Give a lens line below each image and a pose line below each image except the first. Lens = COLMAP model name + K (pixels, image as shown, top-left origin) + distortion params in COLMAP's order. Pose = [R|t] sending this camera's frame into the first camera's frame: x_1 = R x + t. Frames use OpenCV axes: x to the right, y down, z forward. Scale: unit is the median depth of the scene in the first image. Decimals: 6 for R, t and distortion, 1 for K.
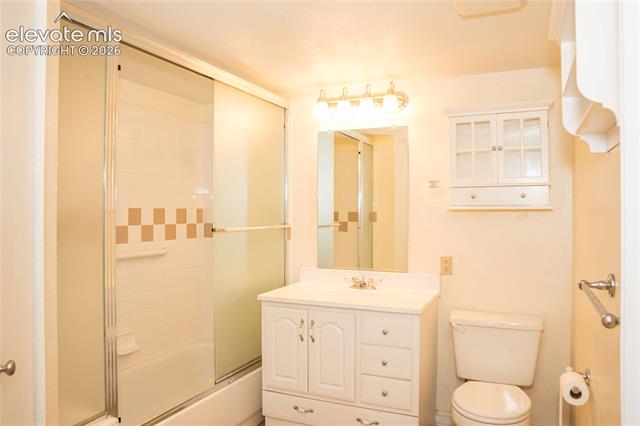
lens RADIAL K [[460.7, 0, 320.8], [0, 460.7, 199.2], [0, 0, 1]] dist [-0.092920, 0.000835]
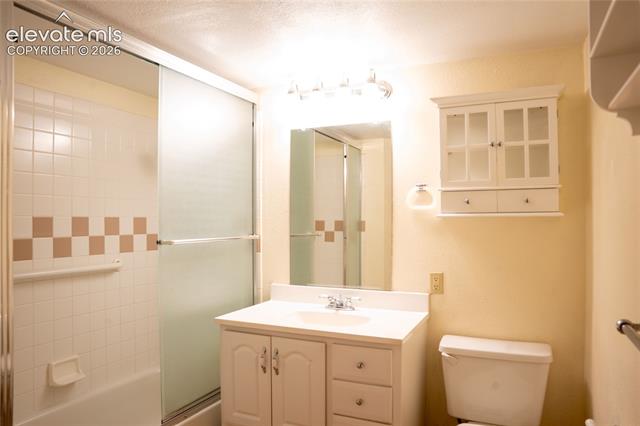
lens RADIAL K [[441.3, 0, 320.0], [0, 441.3, 213.0], [0, 0, 1]] dist [-0.116972, 0.072195]
pose [[0.999926, -0.002037, -0.012011, 0.065632], [0.002152, 0.999952, 0.009596, 0.005323], [0.011991, -0.009622, 0.999882, 0.176691]]
